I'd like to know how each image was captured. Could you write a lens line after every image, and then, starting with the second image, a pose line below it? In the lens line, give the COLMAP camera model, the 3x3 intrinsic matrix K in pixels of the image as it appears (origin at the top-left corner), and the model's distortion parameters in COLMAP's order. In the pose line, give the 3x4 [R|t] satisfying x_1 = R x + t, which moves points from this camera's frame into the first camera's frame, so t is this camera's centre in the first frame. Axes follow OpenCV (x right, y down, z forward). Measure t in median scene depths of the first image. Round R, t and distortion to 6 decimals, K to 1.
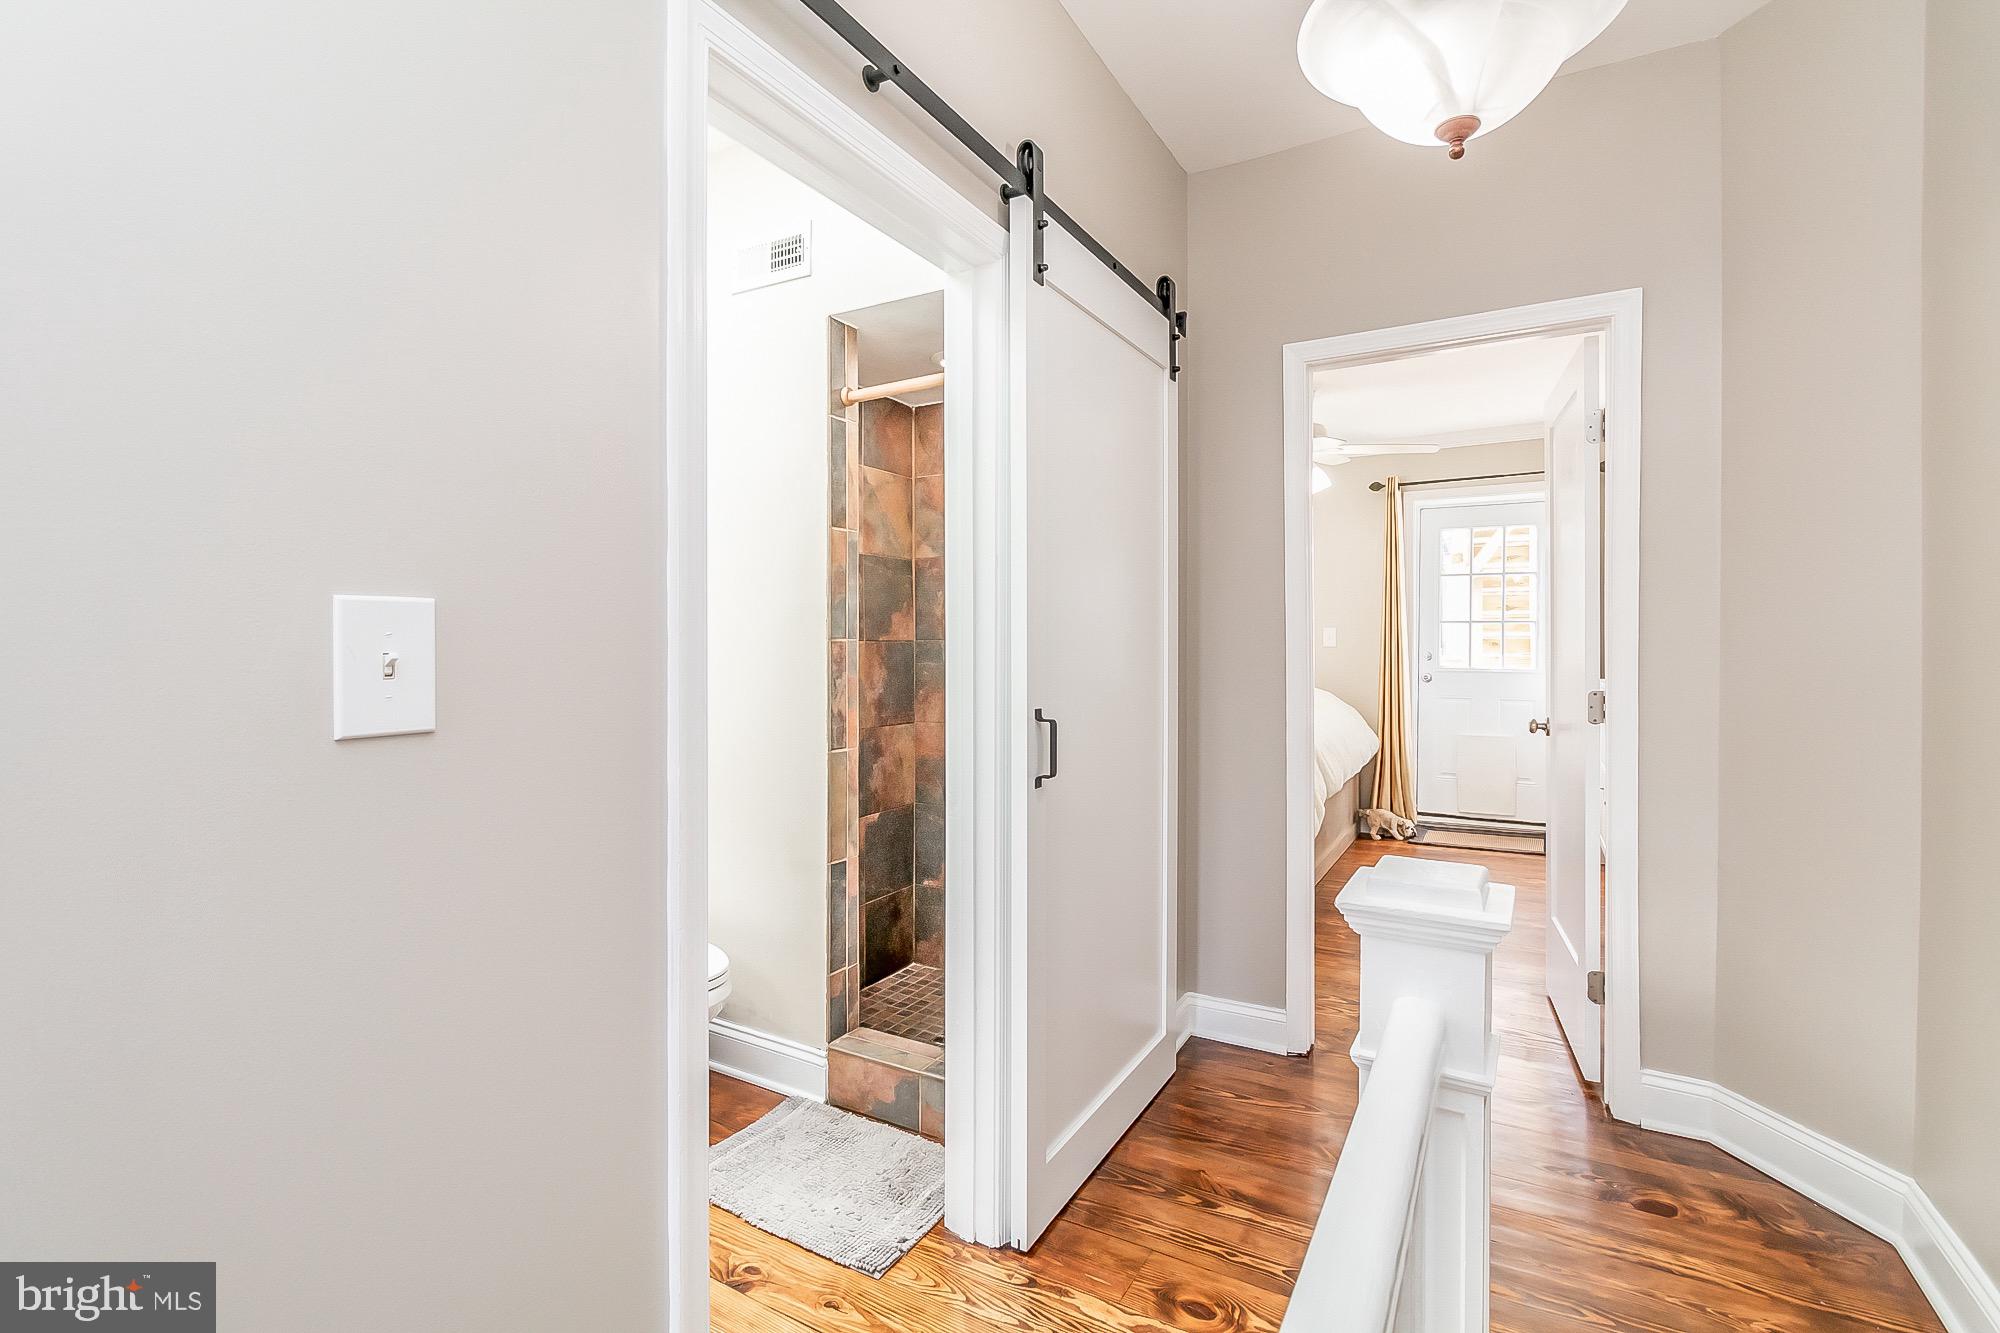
lens RADIAL K [[942.8, 0, 996.7], [0, 942.8, 657.2], [0, 0, 1]] dist [-0.003140, -0.000178]
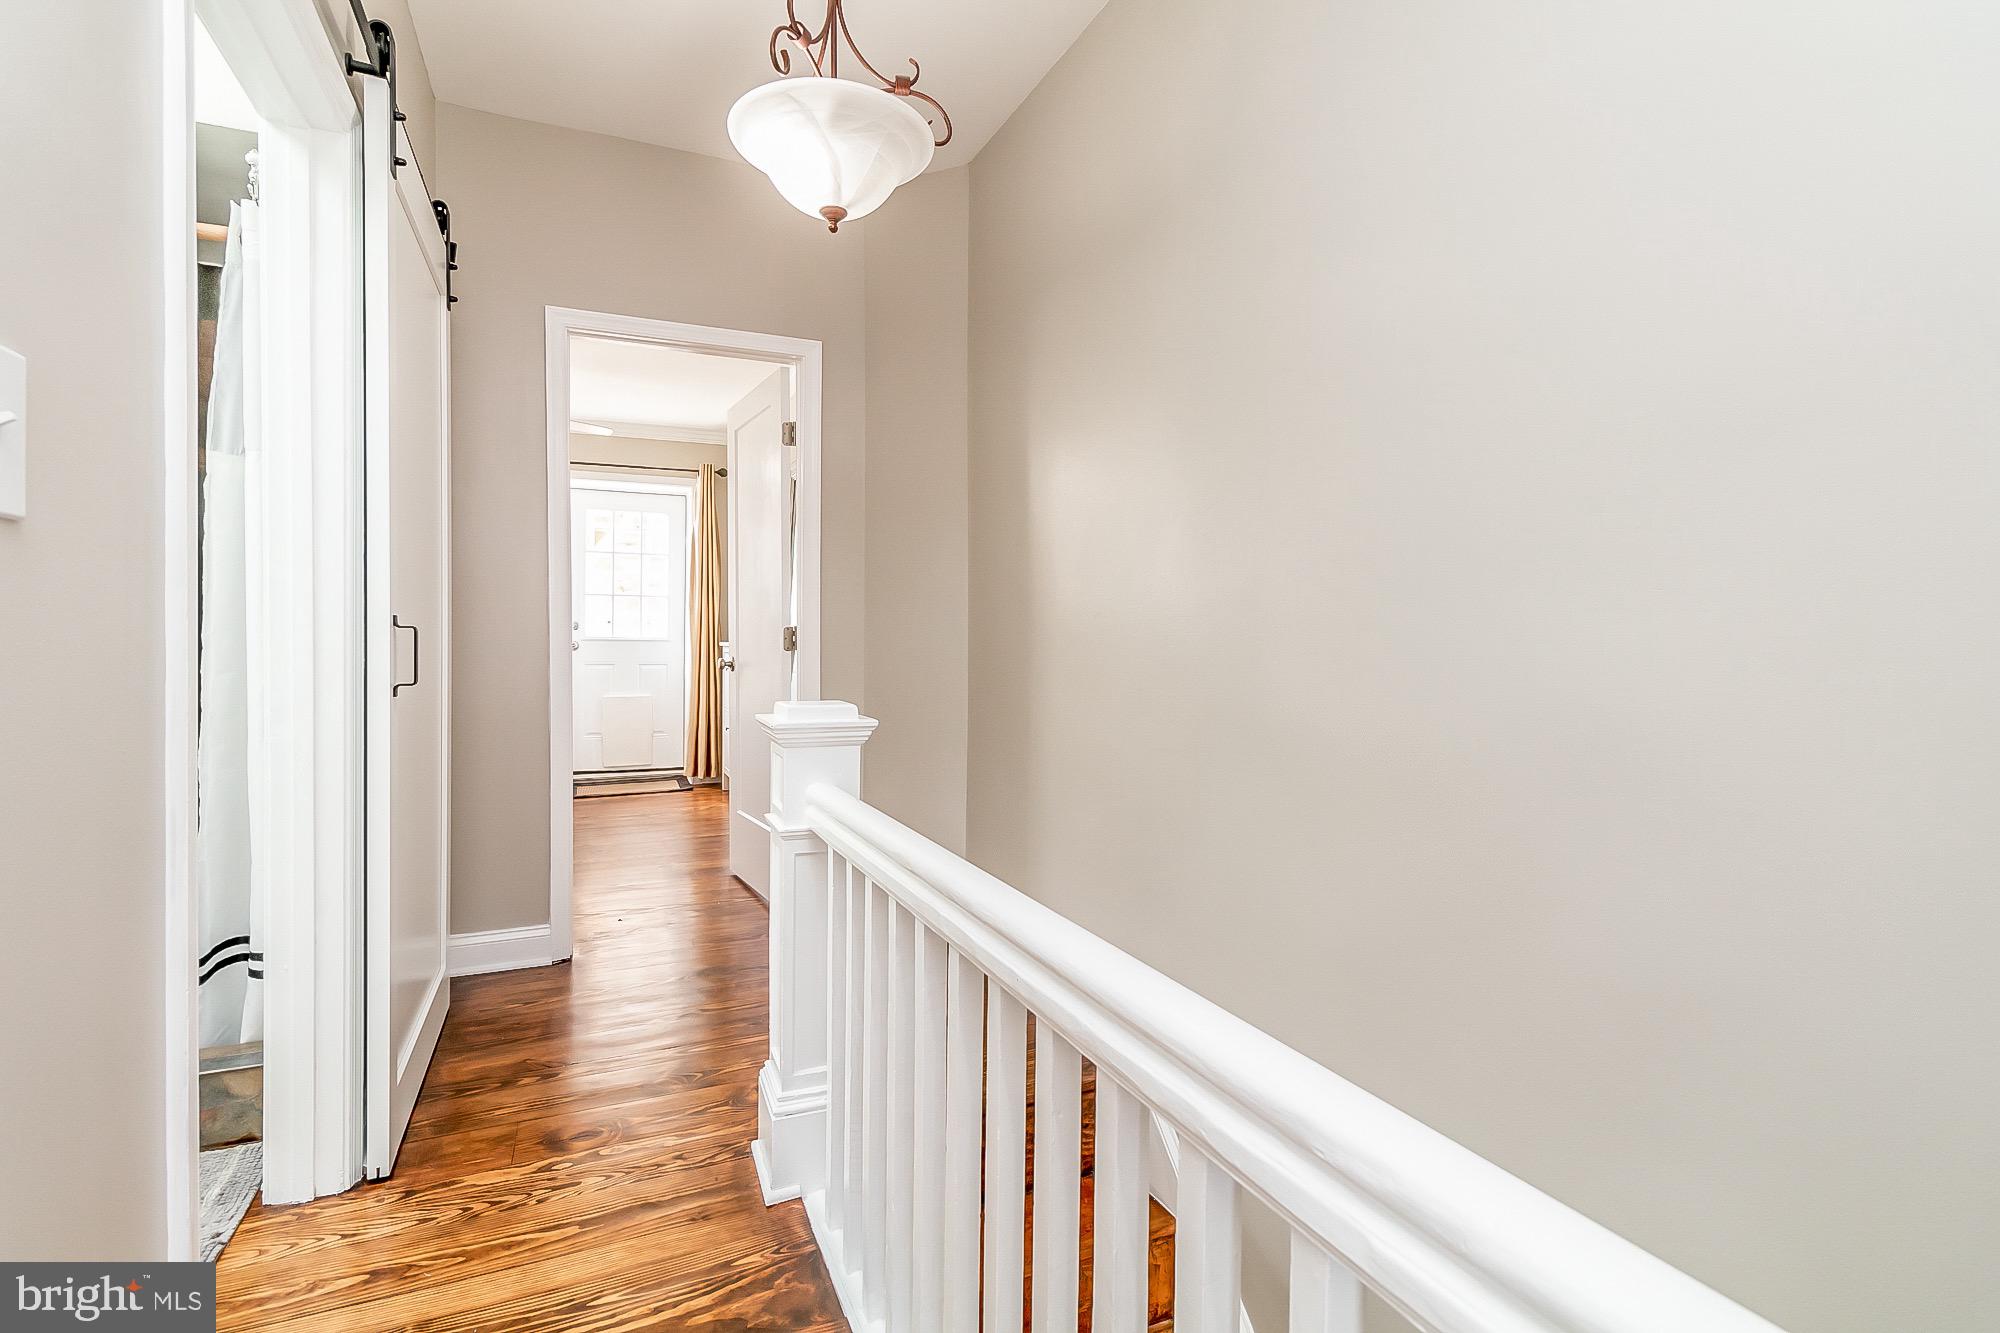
lens RADIAL K [[930.9, 0, 1005.5], [0, 930.9, 657.4], [0, 0, 1]] dist [-0.000397, 0.000034]
pose [[0.591985, -0.009572, 0.805892, -0.254967], [0.004727, 0.999954, 0.008405, 0.066838], [-0.805935, -0.001166, 0.592002, -0.054565]]
